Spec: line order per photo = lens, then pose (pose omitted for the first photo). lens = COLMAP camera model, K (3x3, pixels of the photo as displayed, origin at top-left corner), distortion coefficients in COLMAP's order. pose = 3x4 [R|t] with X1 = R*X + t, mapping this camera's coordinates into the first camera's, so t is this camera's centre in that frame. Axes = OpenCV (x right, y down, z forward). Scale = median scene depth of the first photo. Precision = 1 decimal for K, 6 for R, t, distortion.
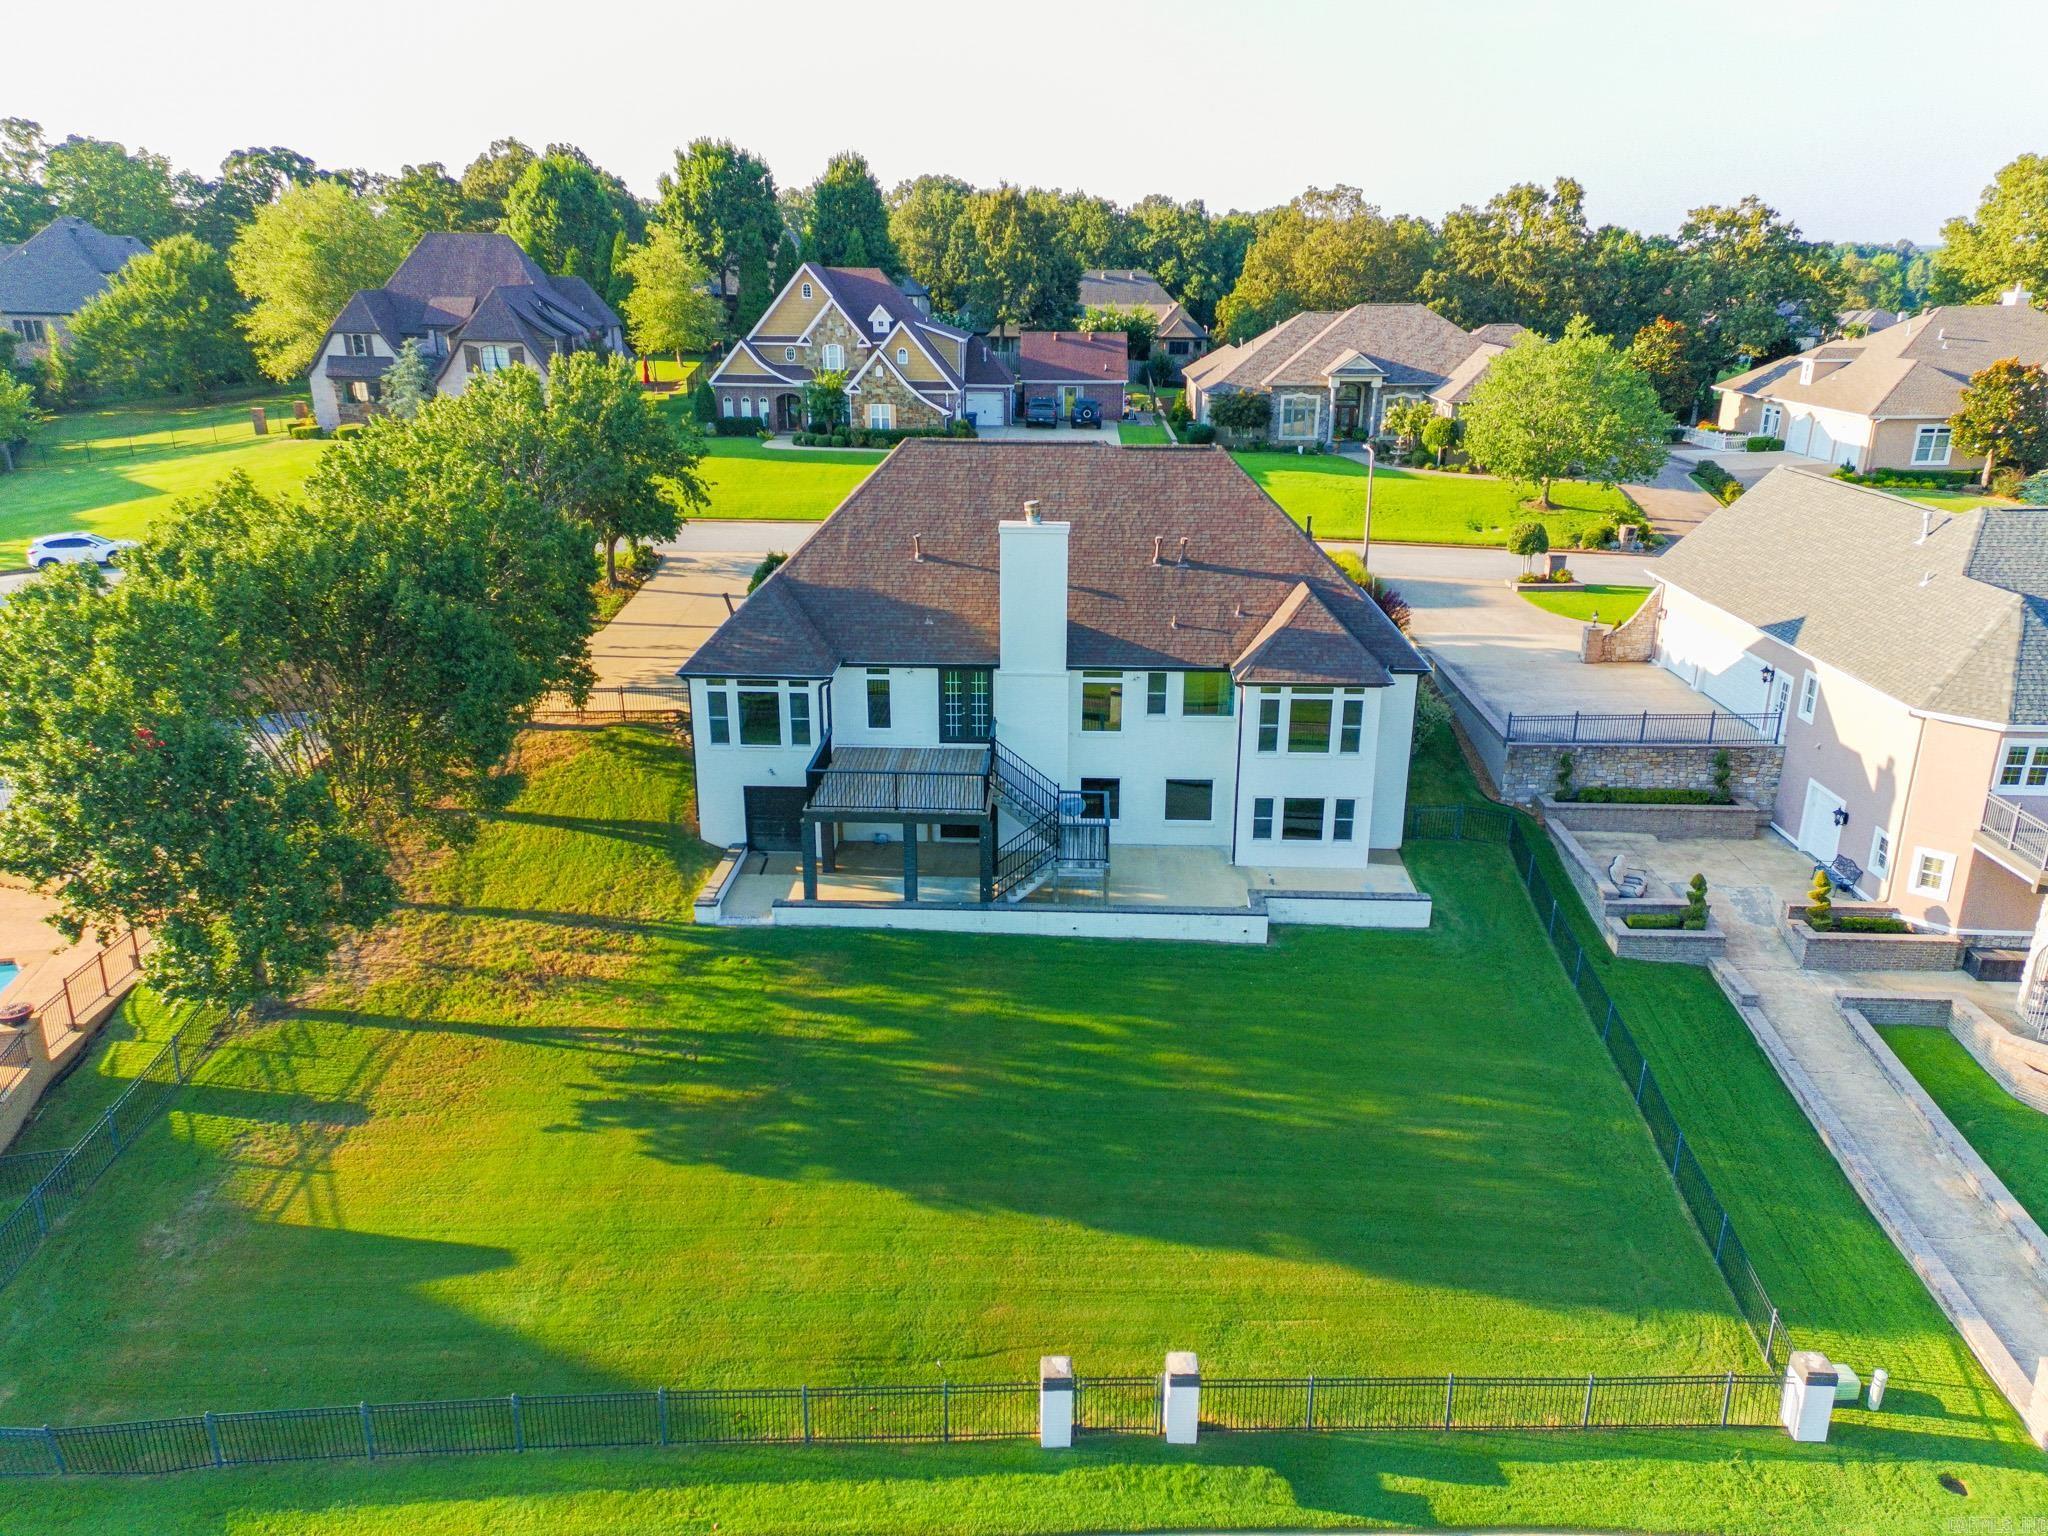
lens RADIAL K [[1489.8, 0, 1036.0], [0, 1489.8, 761.6], [0, 0, 1]] dist [0.131517, -0.056867]
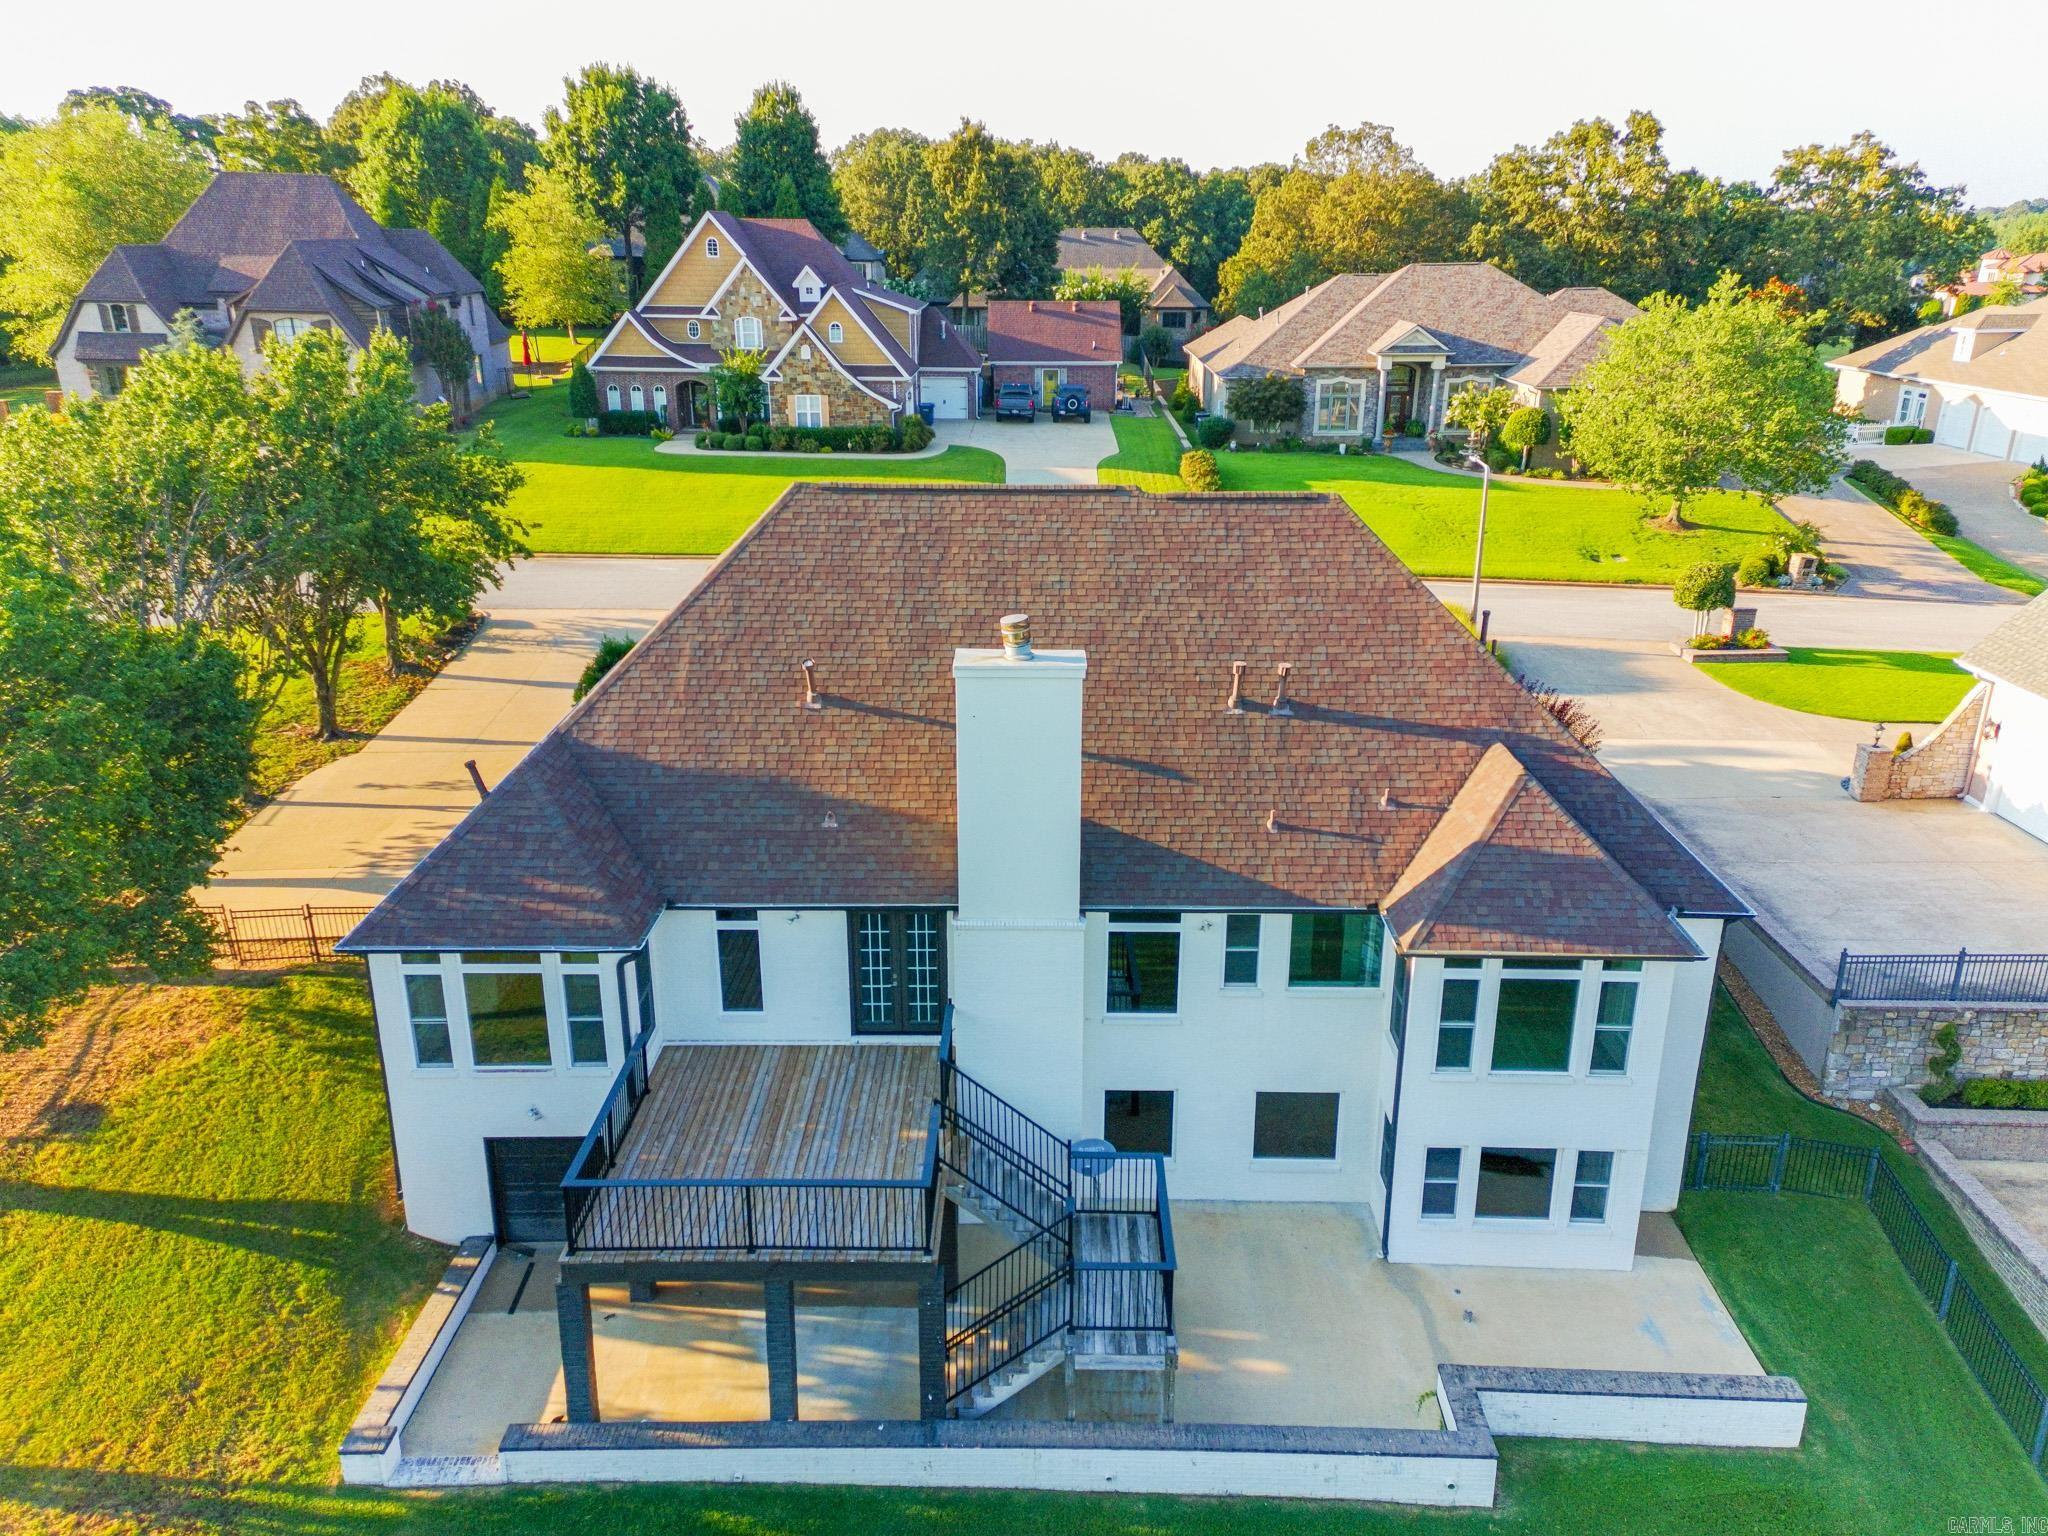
lens RADIAL K [[1489.8, 0, 1036.0], [0, 1489.8, 761.6], [0, 0, 1]] dist [0.131517, -0.056867]
pose [[0.999773, -0.009547, 0.019029, -0.005555], [0.009205, 0.999796, 0.017982, -0.126807], [-0.019196, -0.017803, 0.999657, 0.449538]]
